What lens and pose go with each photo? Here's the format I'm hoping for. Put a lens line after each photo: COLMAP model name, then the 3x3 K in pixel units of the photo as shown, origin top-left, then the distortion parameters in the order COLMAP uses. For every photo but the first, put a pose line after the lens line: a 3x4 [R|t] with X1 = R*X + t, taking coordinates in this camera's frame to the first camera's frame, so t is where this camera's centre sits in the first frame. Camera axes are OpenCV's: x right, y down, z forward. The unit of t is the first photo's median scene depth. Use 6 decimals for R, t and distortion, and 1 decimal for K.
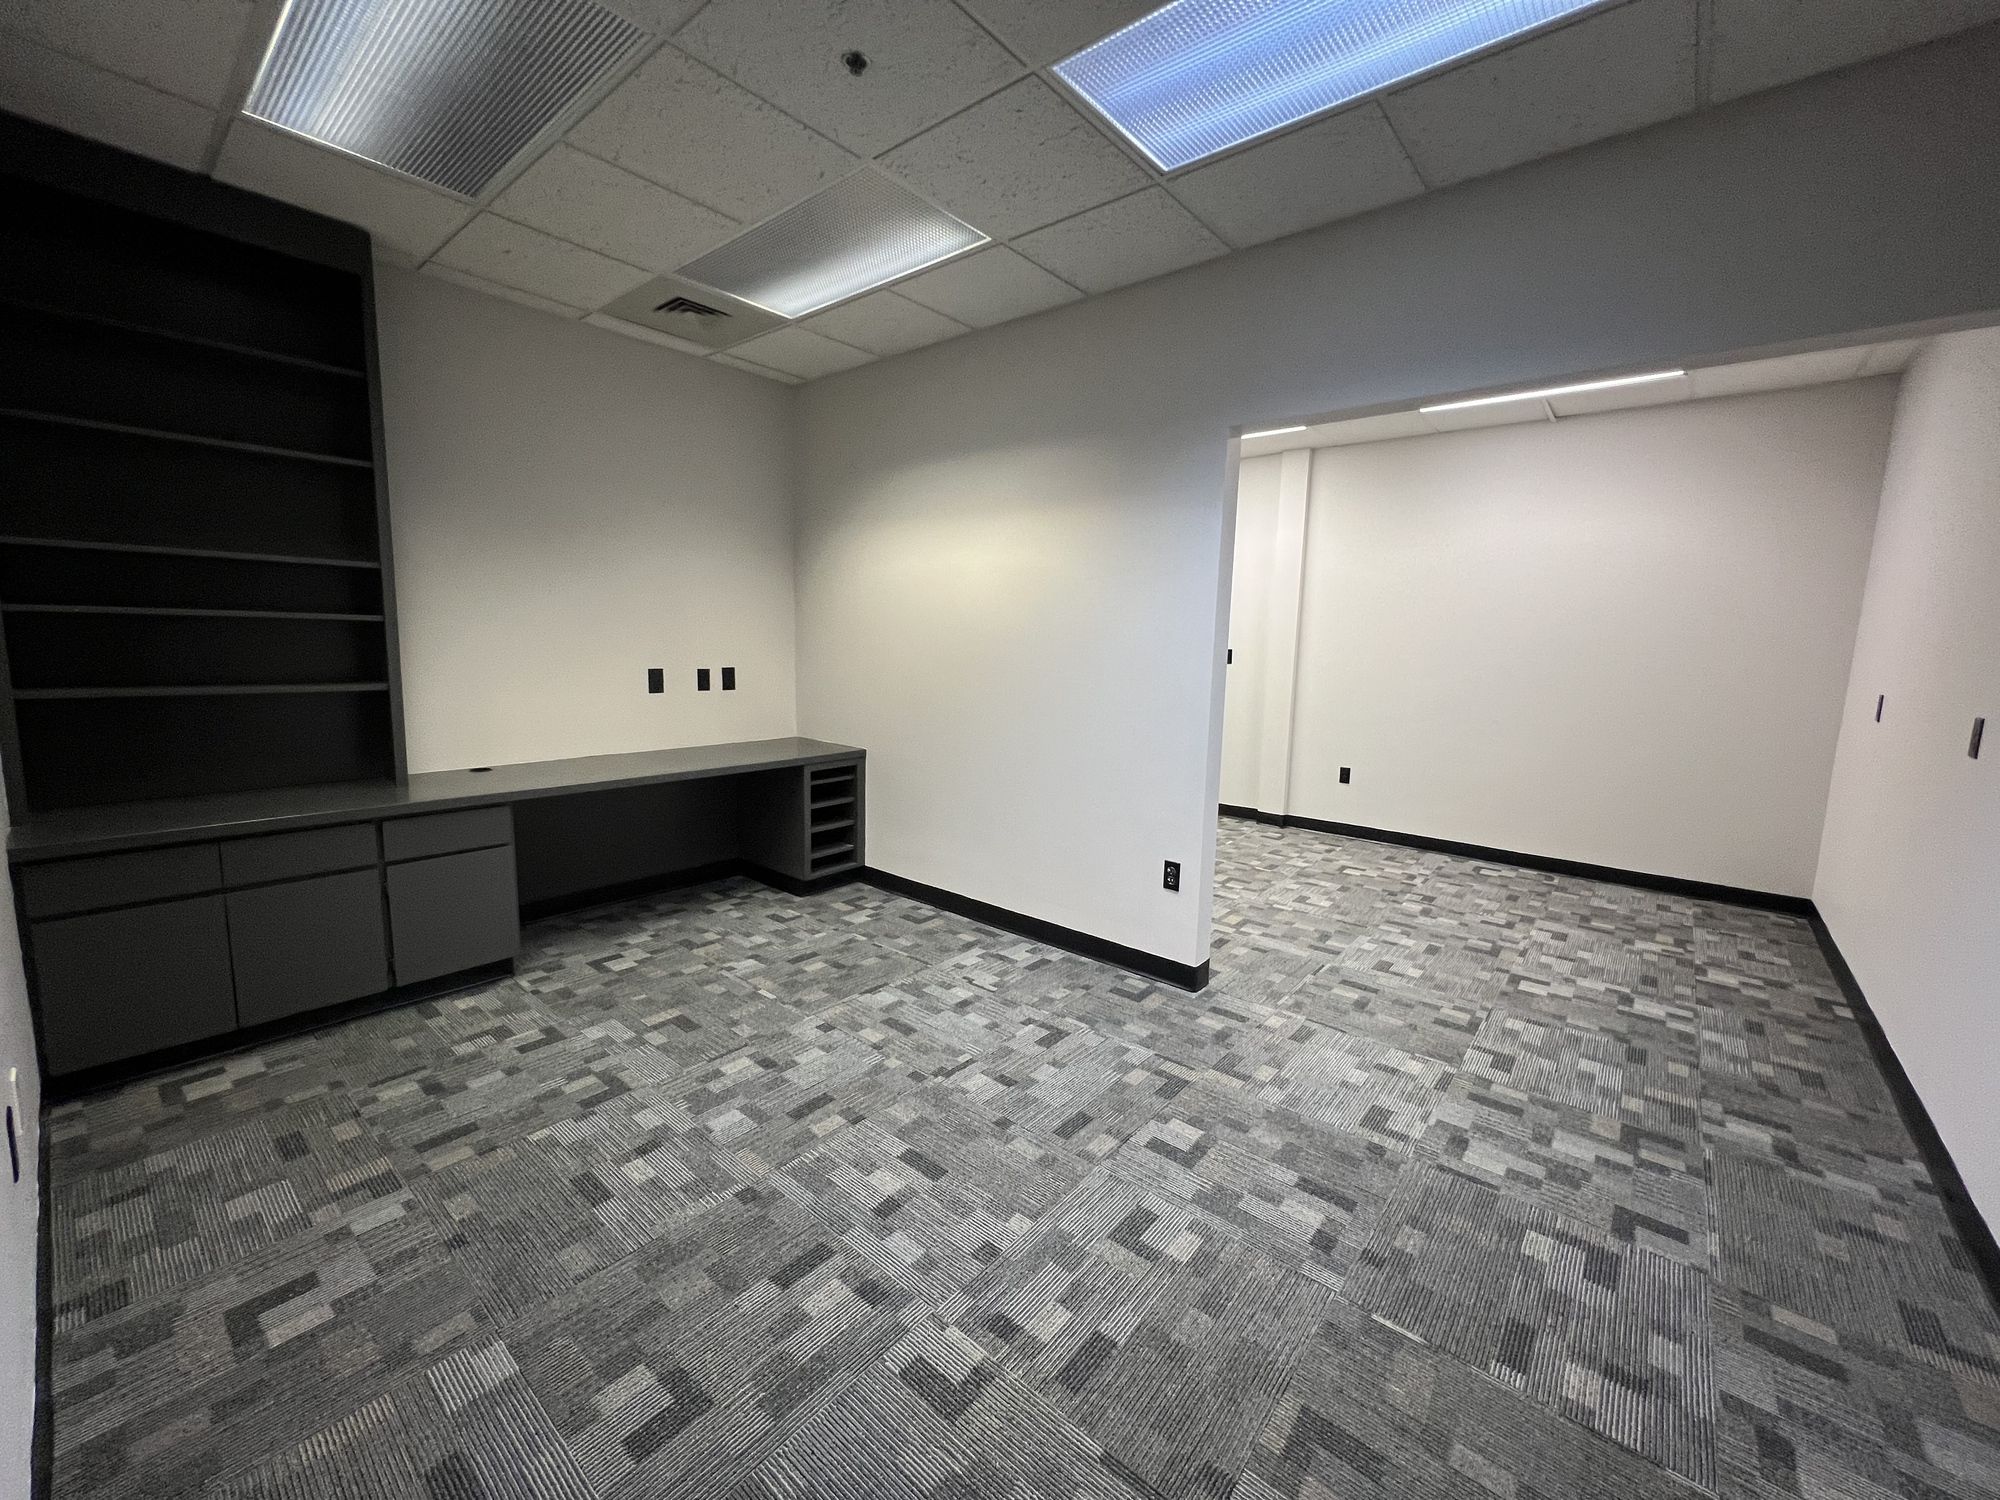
lens RADIAL K [[798.3, 0, 1001.1], [0, 798.3, 749.0], [0, 0, 1]] dist [0.000243, 0.000094]
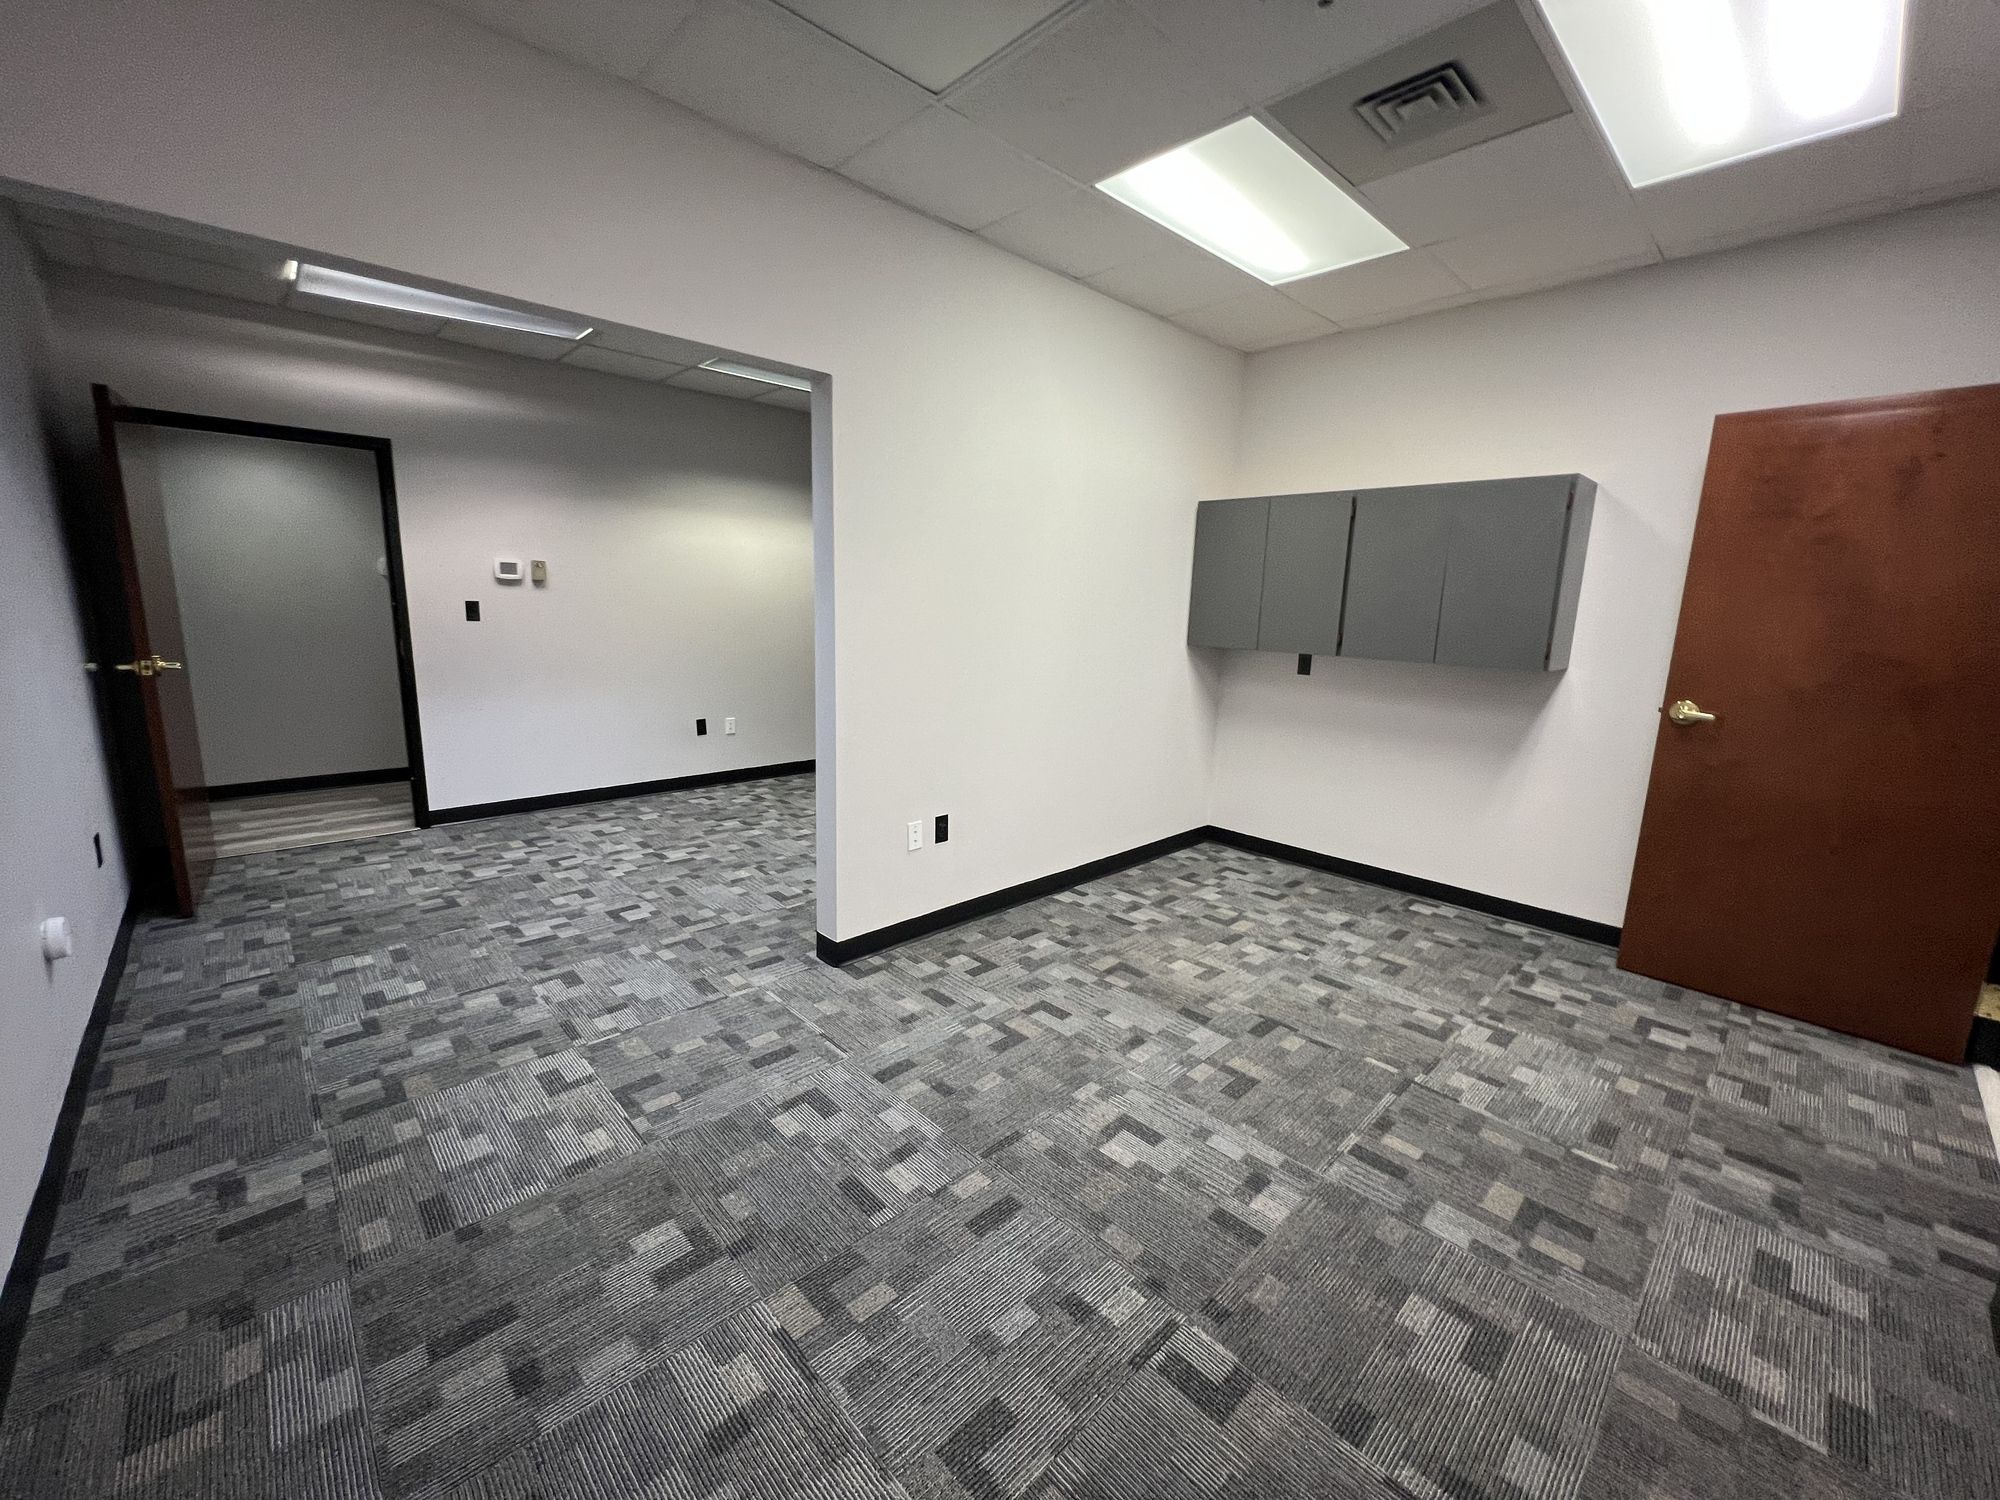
lens RADIAL K [[798.3, 0, 1000.3], [0, 798.3, 749.4], [0, 0, 1]] dist [0.000243, 0.000094]
pose [[-0.110185, 0.158207, -0.981239, 1.481954], [-0.165522, 0.970543, 0.175069, -0.208995], [0.980032, 0.181707, -0.080752, 1.600549]]
